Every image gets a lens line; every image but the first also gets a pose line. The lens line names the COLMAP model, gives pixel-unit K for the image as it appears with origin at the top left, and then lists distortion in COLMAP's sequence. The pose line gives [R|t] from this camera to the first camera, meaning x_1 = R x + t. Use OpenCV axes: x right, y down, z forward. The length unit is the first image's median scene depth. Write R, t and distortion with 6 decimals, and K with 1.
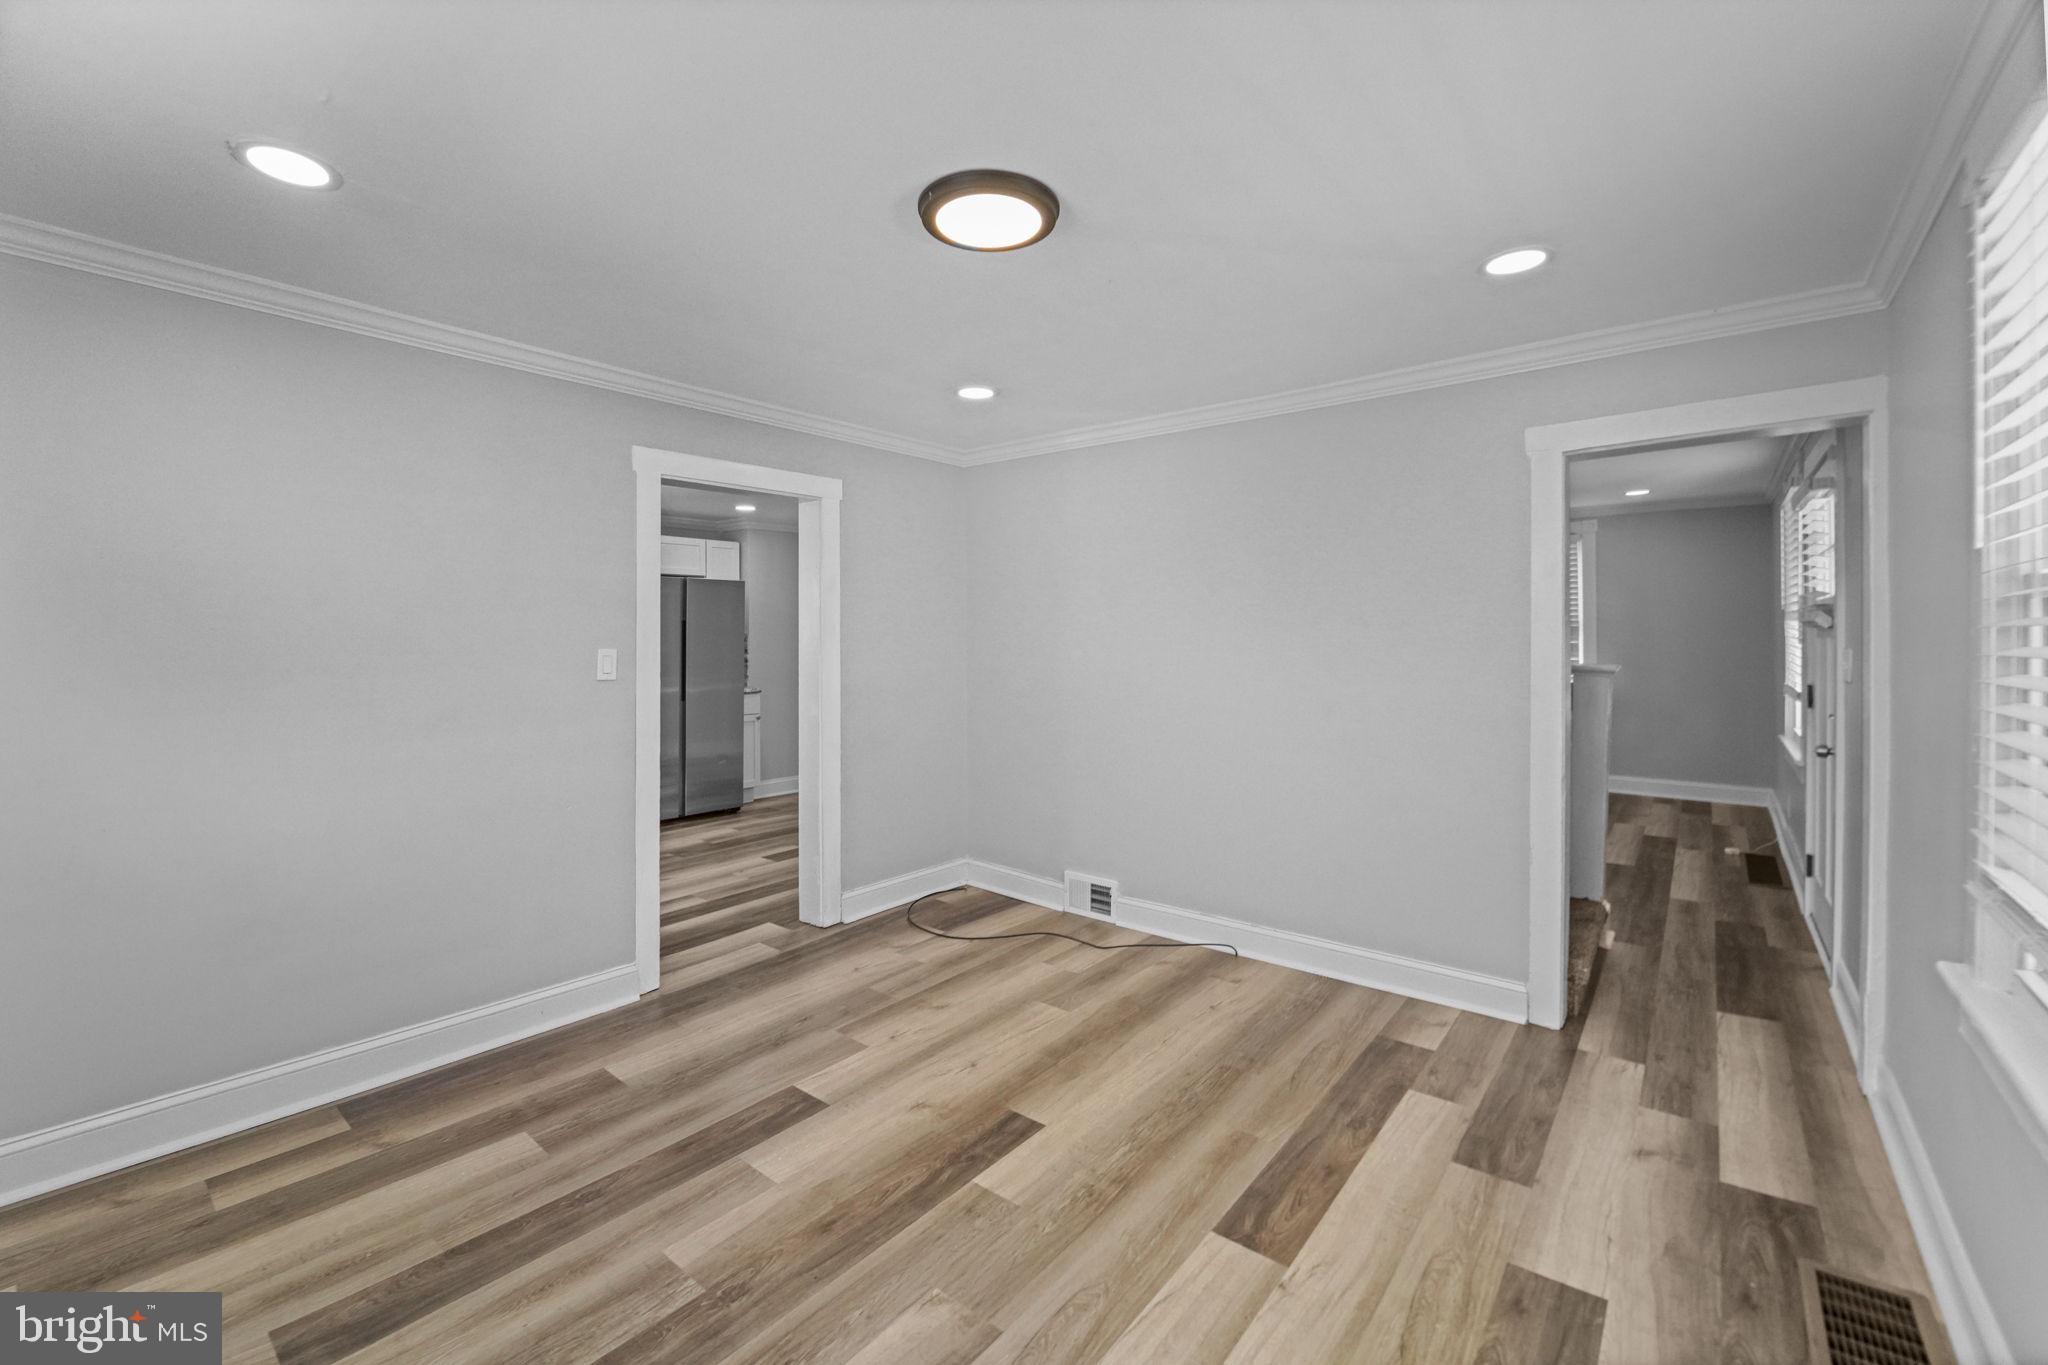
lens RADIAL K [[840.4, 0, 1017.8], [0, 840.4, 658.3], [0, 0, 1]] dist [-0.021415, -0.000134]
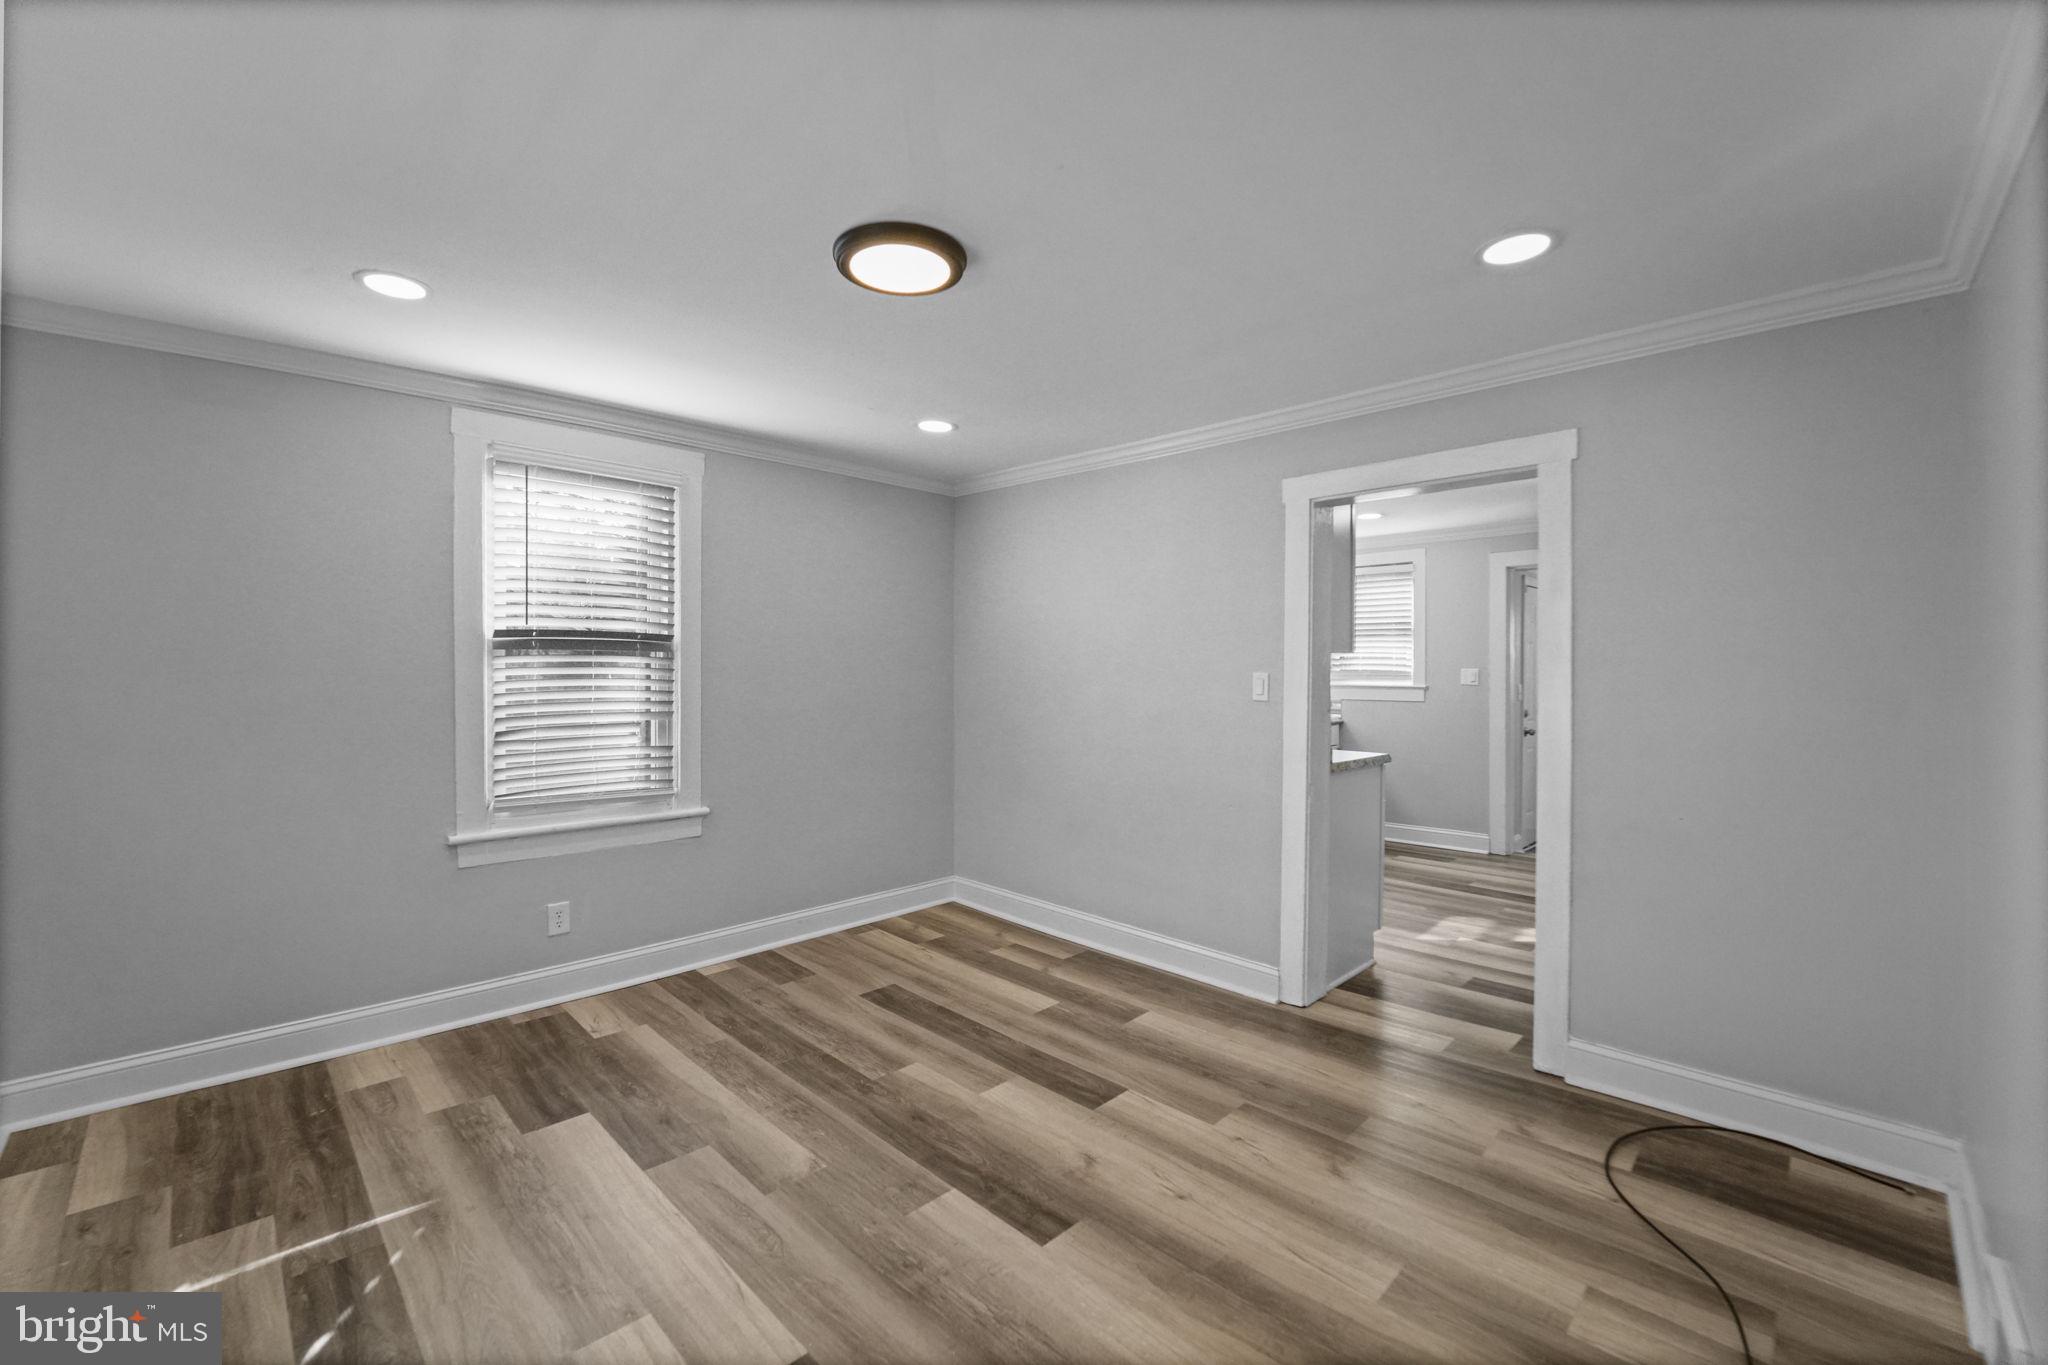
lens RADIAL K [[840.4, 0, 1017.8], [0, 840.4, 658.3], [0, 0, 1]] dist [-0.021415, -0.000134]
pose [[-0.098172, -0.007571, -0.995141, 0.857922], [-0.026739, 0.999630, -0.004968, -0.020744], [0.994810, 0.026121, -0.098338, 1.034096]]
